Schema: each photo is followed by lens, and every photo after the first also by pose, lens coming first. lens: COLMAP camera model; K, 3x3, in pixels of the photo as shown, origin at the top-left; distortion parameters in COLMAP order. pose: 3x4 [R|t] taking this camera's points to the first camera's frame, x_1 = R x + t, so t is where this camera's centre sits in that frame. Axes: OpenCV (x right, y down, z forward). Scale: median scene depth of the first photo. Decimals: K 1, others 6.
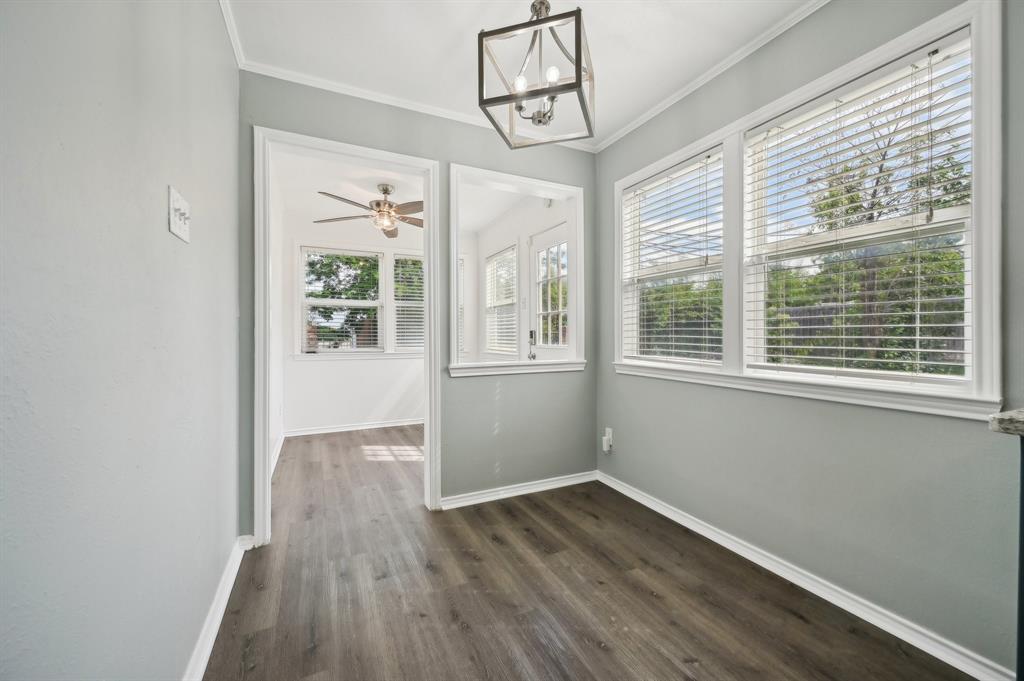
lens RADIAL K [[422.0, 0, 514.2], [0, 422.0, 335.4], [0, 0, 1]] dist [-0.000862, 0.000594]
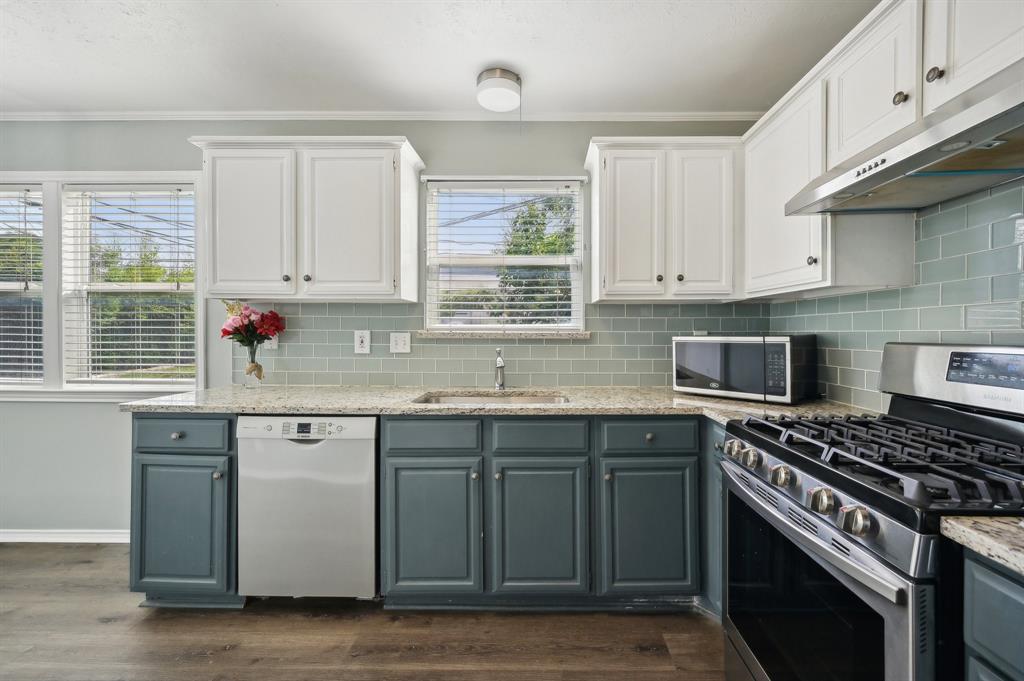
lens RADIAL K [[422.0, 0, 530.1], [0, 422.0, 332.9], [0, 0, 1]] dist [-0.000862, 0.000594]
pose [[0.446632, -0.006164, 0.894697, 0.070287], [0.003088, 0.999981, 0.005348, -0.066949], [-0.894713, 0.000374, 0.446642, -0.702140]]
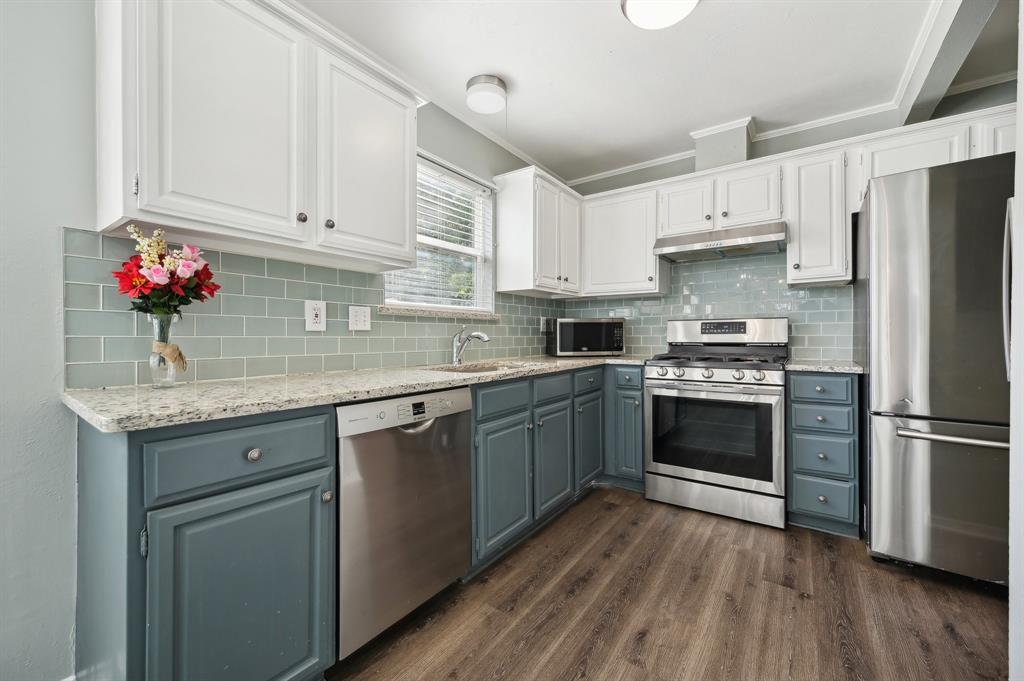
lens RADIAL K [[422.0, 0, 507.3], [0, 422.0, 338.6], [0, 0, 1]] dist [-0.000862, 0.000594]
pose [[-0.494959, -0.008152, 0.868878, -0.124334], [0.001723, 0.999945, 0.010363, 0.025981], [-0.868914, 0.006626, -0.494918, 0.669313]]
